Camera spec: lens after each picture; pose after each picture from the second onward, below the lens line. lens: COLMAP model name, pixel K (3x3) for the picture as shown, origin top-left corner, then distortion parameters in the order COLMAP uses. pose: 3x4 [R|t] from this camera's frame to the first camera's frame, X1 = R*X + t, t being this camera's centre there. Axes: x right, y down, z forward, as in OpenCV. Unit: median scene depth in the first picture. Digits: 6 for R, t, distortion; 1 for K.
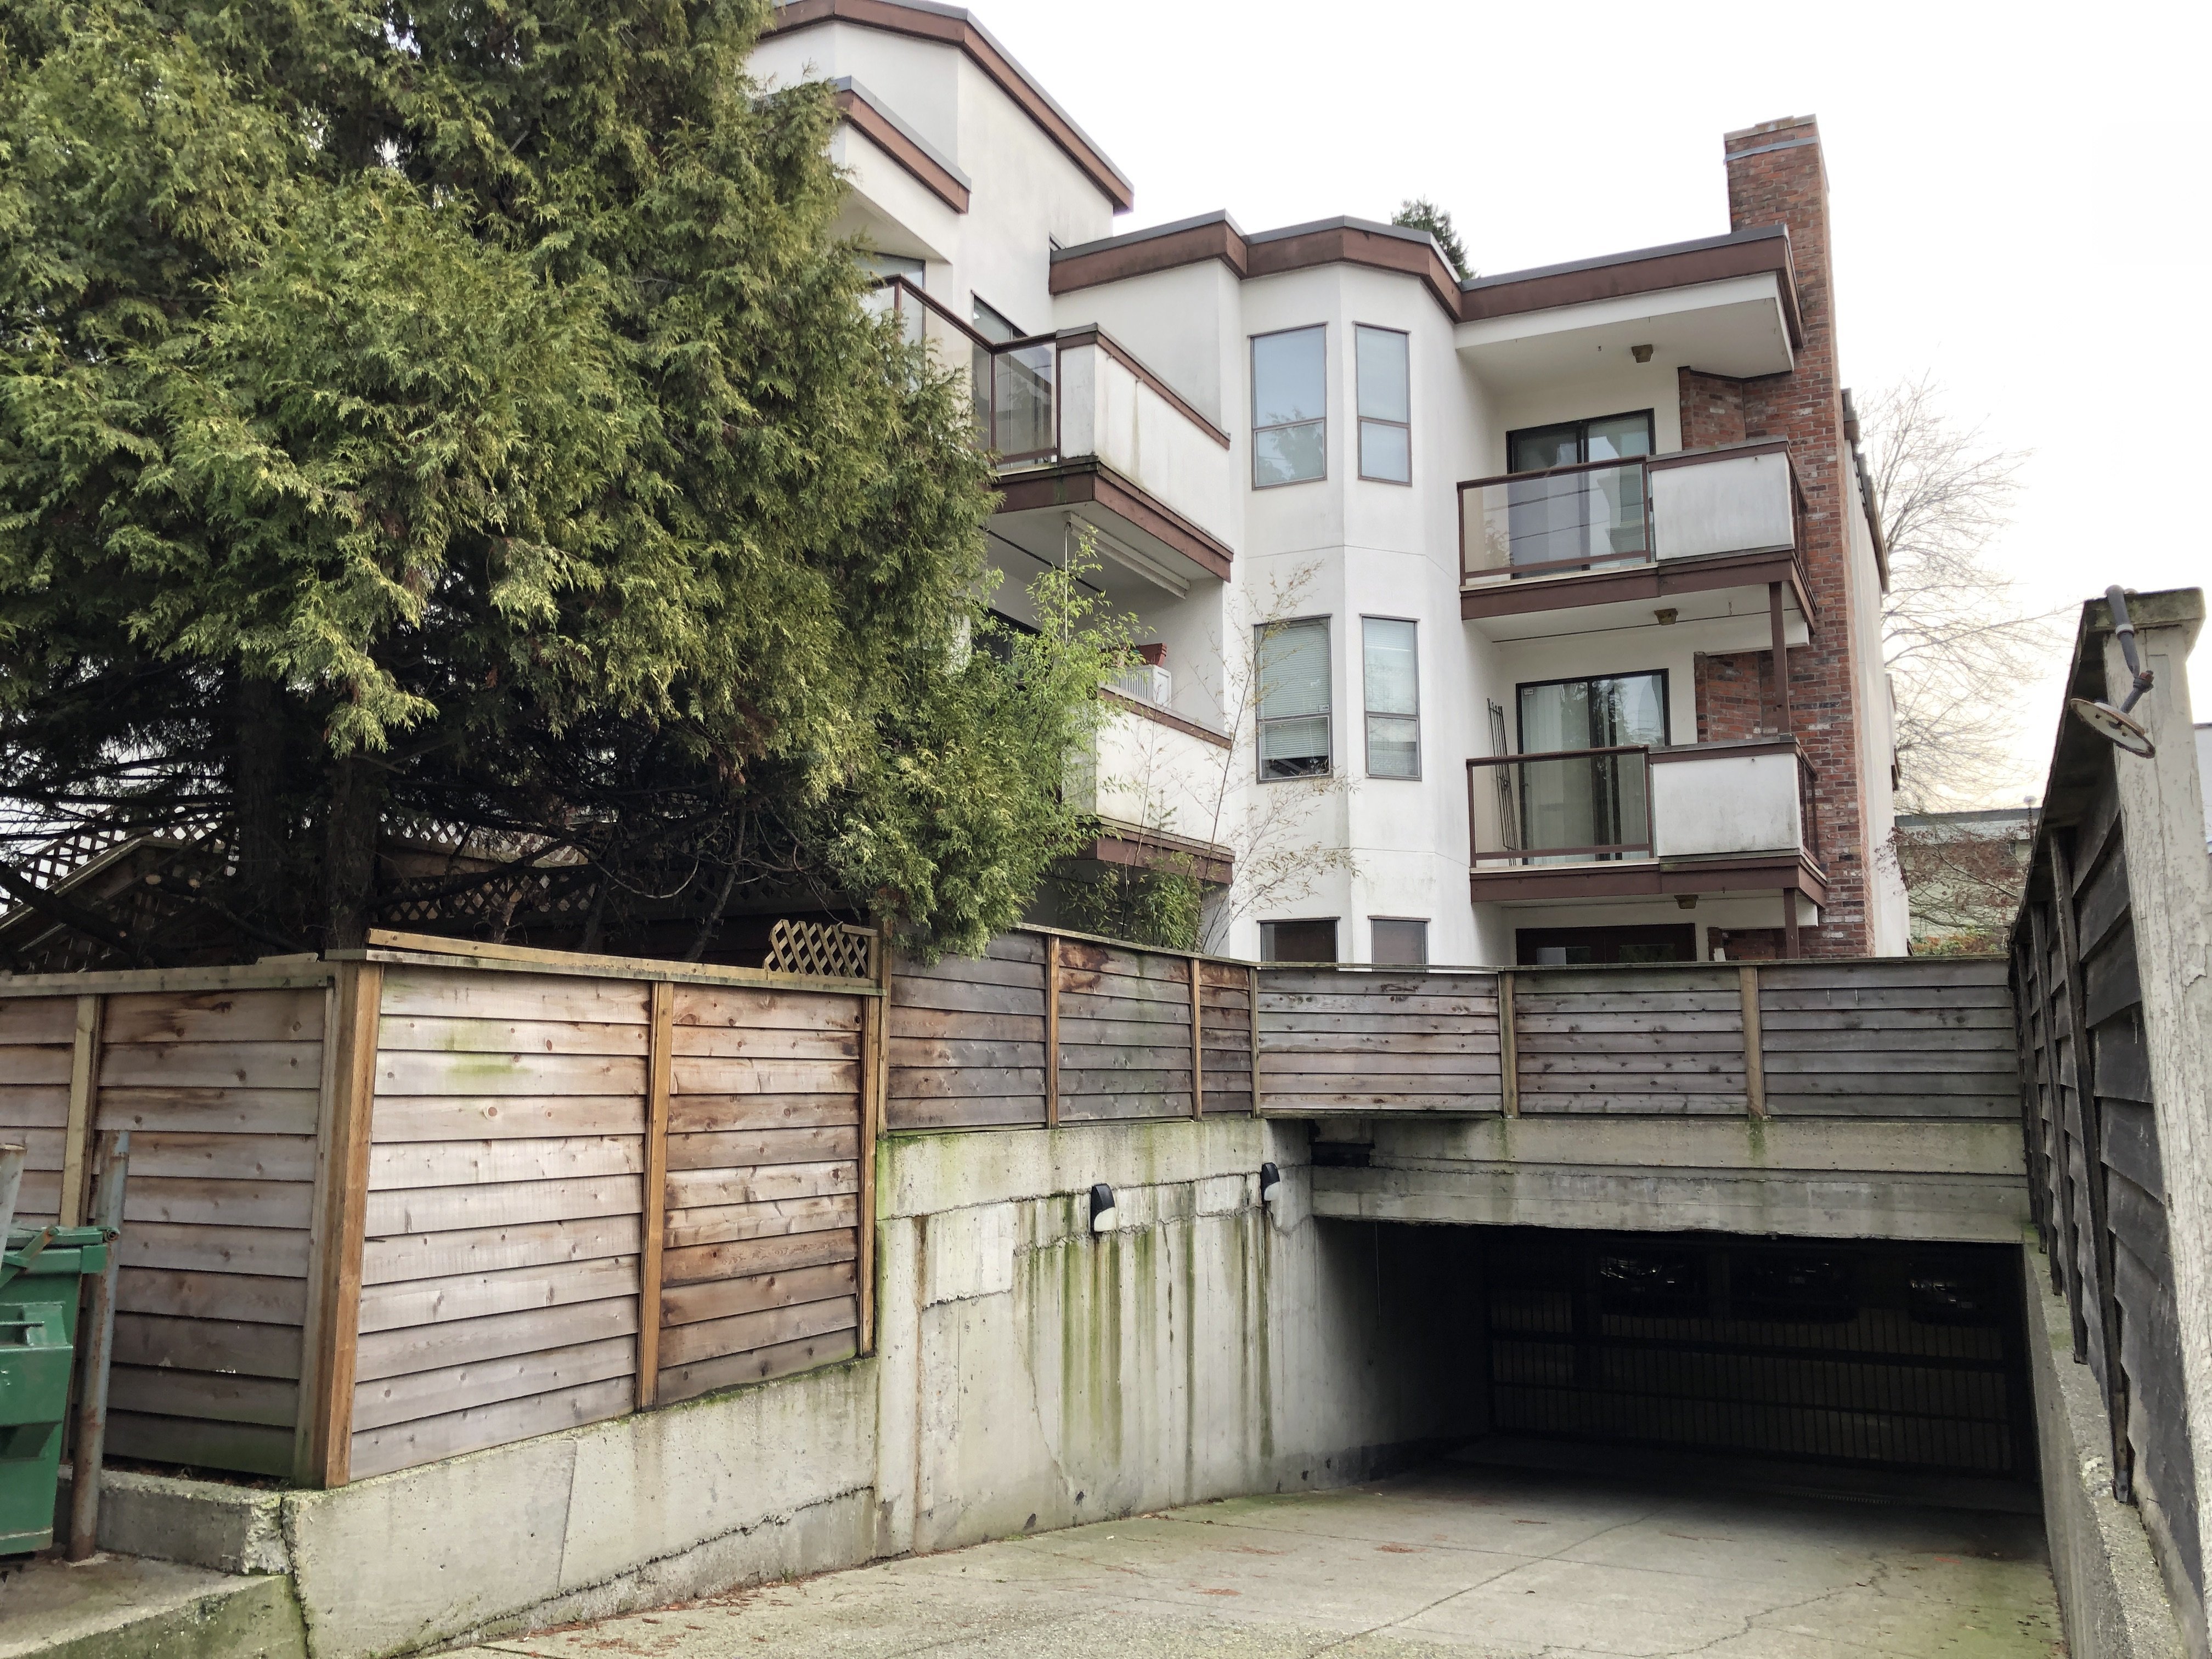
lens RADIAL K [[1798.5, 0, 1102.2], [0, 1798.5, 803.2], [0, 0, 1]] dist [0.040814, -0.061155]
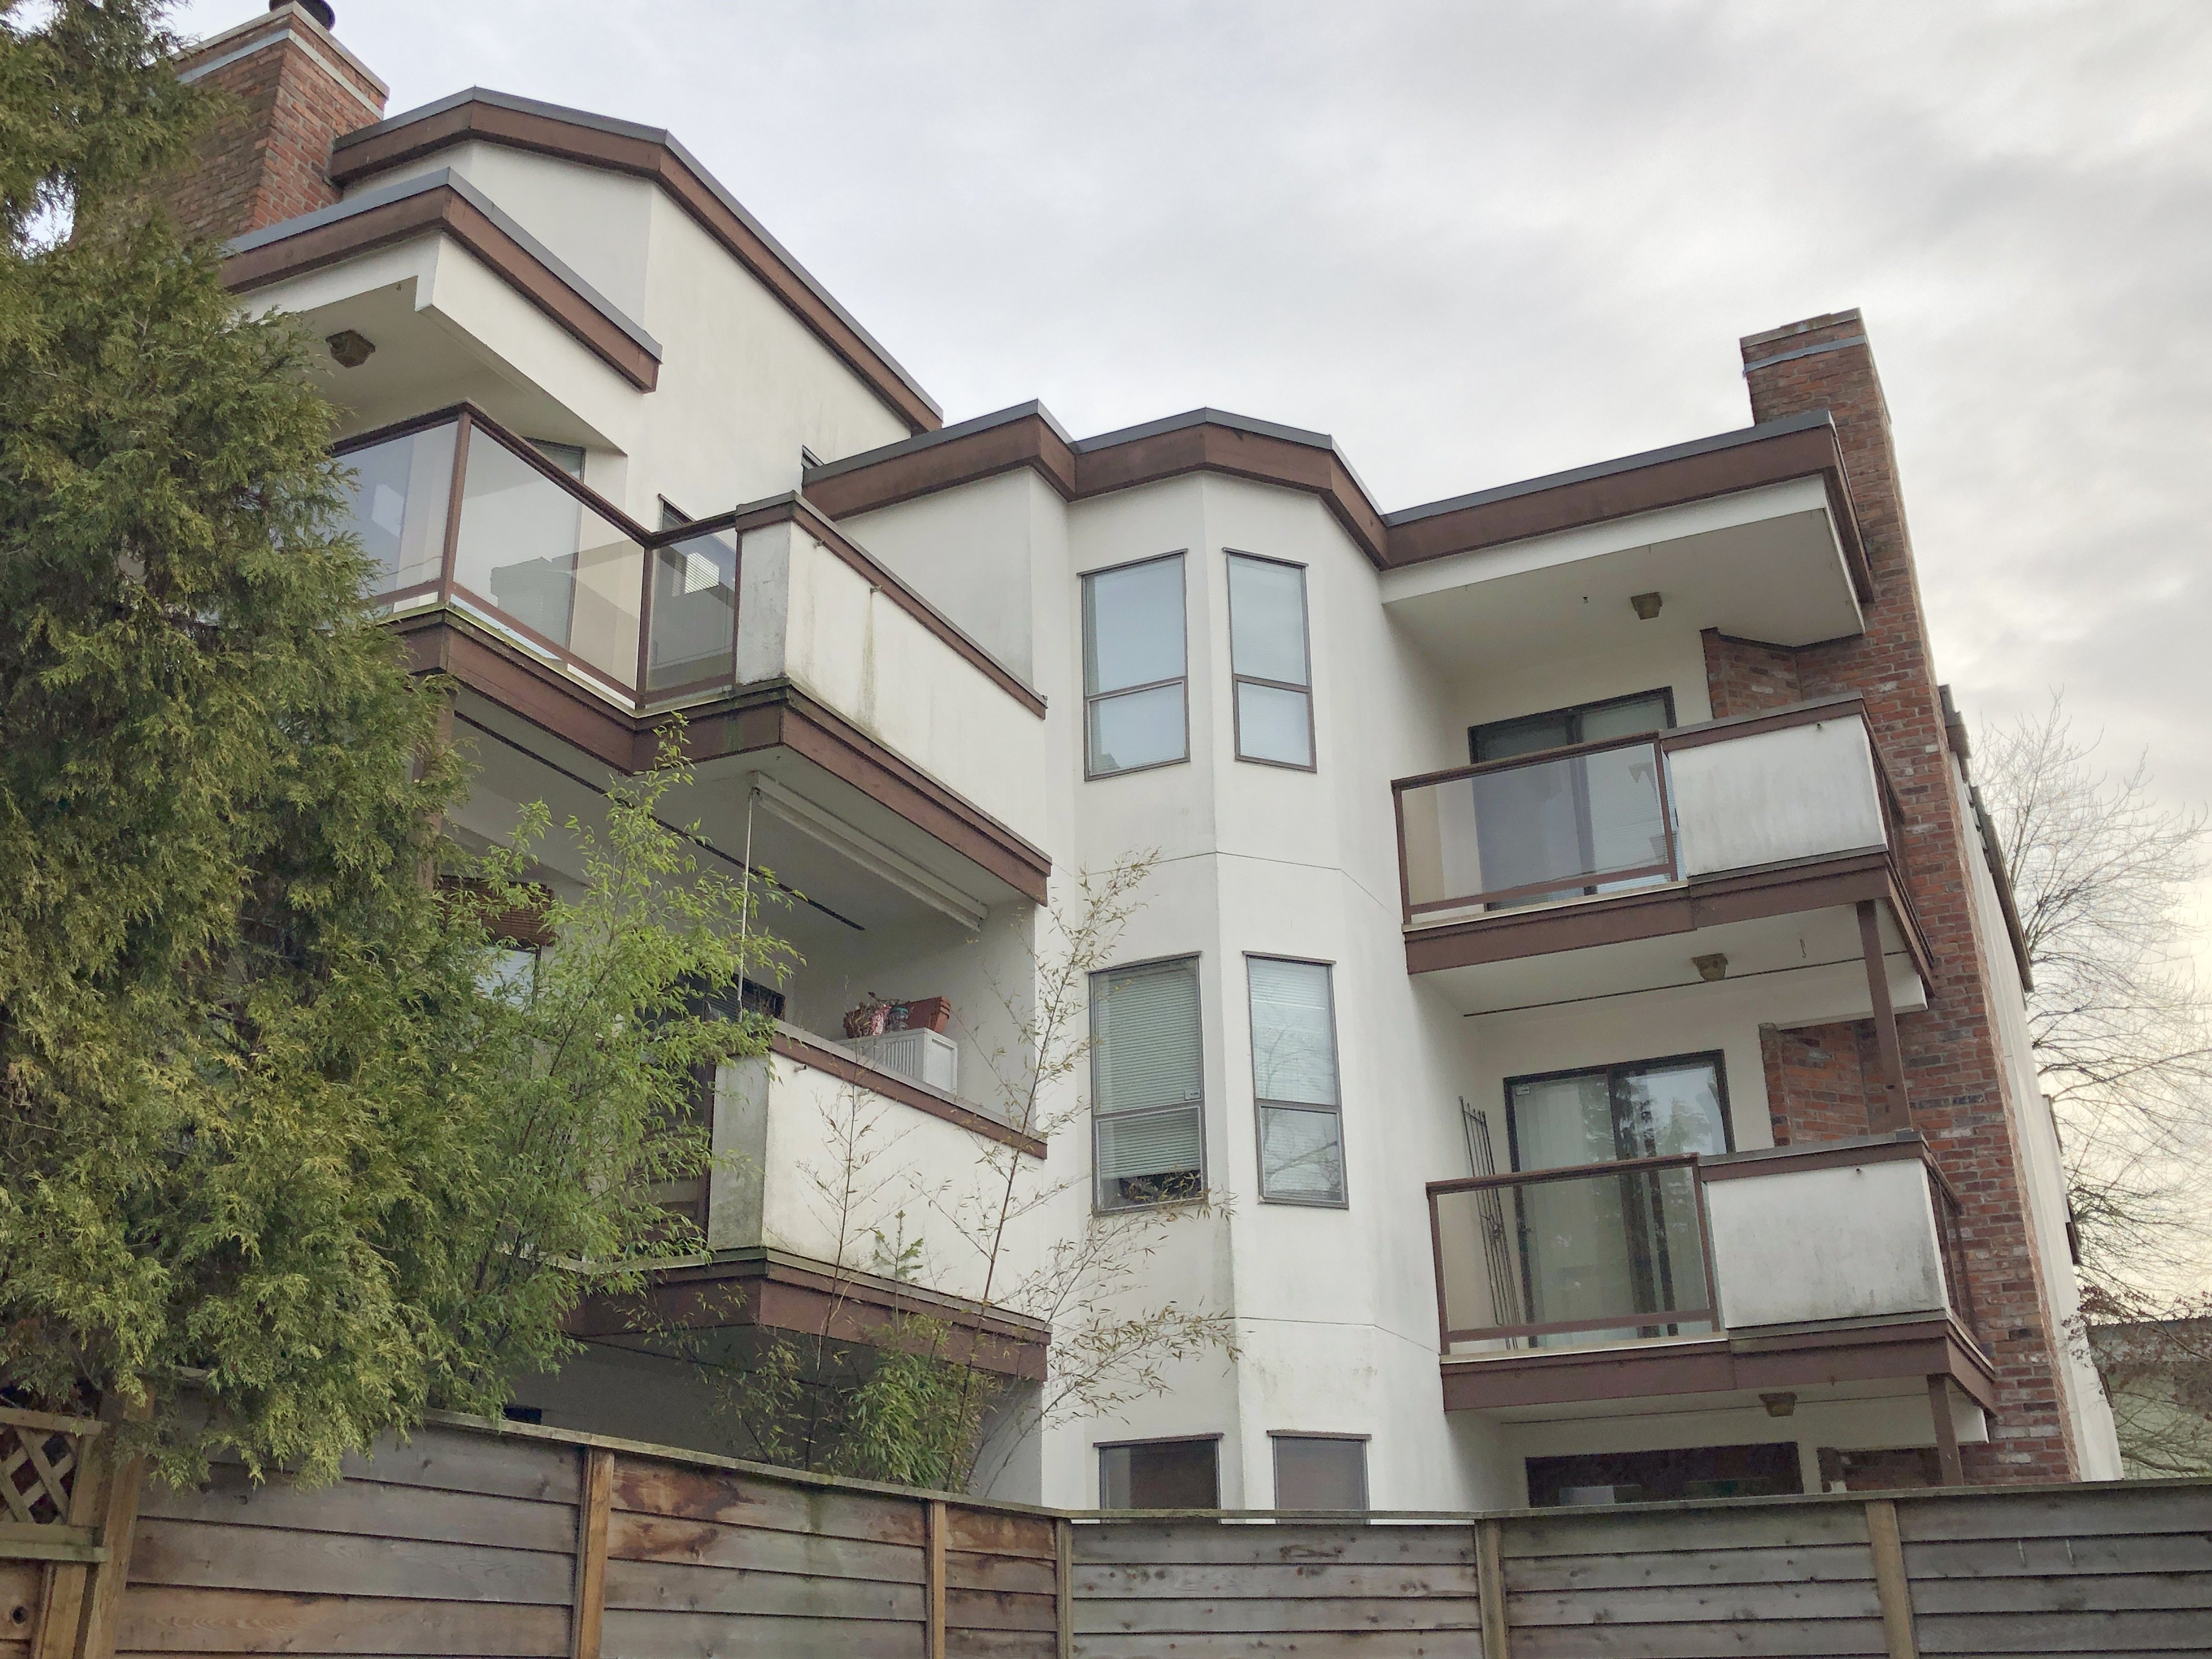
lens RADIAL K [[2140.4, 0, 1109.2], [0, 2140.4, 814.3], [0, 0, 1]] dist [0.020426, 0.000000]
pose [[0.999876, -0.013638, 0.007839, 0.086712], [0.015120, 0.970747, -0.239629, 0.031286], [-0.004342, 0.239718, 0.970833, 0.222008]]
